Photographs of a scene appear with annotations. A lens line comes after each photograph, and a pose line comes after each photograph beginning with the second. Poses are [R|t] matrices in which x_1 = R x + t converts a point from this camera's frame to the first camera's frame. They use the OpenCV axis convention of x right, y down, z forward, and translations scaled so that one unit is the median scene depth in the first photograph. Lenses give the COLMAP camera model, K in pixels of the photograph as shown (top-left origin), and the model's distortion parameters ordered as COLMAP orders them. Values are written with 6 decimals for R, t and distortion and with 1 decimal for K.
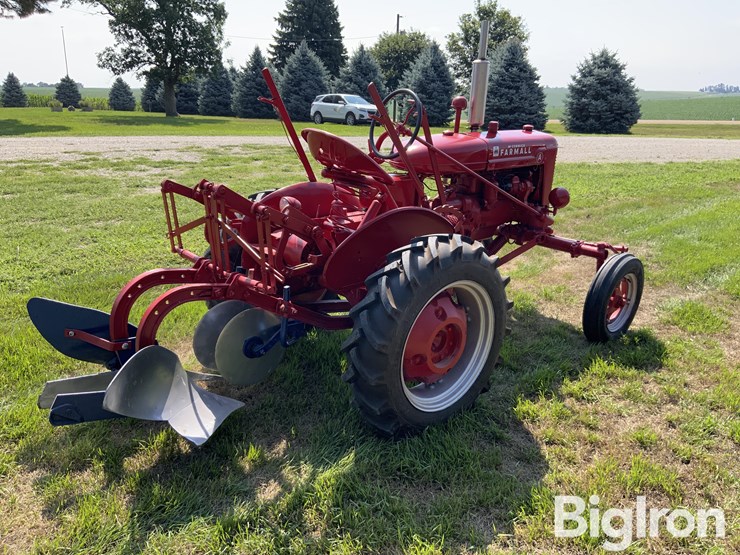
lens RADIAL K [[611.8, 0, 367.0], [0, 611.8, 276.2], [0, 0, 1]] dist [0.103075, -0.220040]
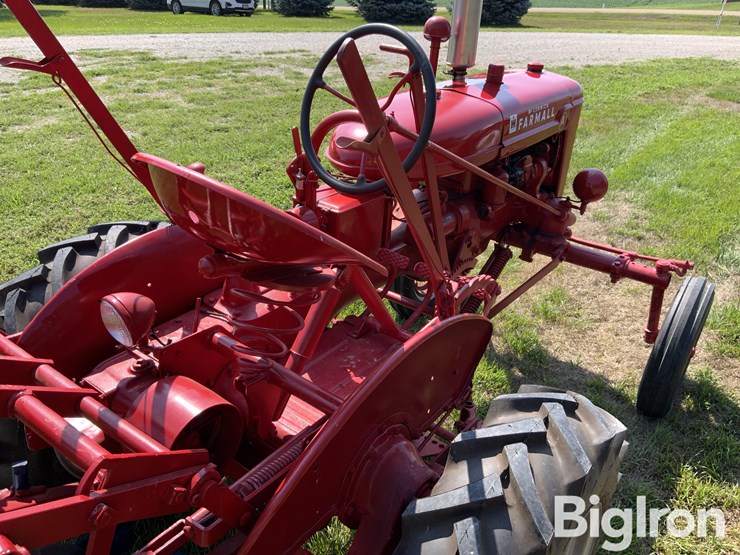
lens RADIAL K [[611.8, 0, 367.0], [0, 611.8, 276.2], [0, 0, 1]] dist [0.103075, -0.220040]
pose [[0.980551, -0.078966, 0.179677, -0.029148], [0.048174, 0.984318, 0.169695, -0.153495], [-0.190260, -0.157739, 0.968979, 0.421739]]
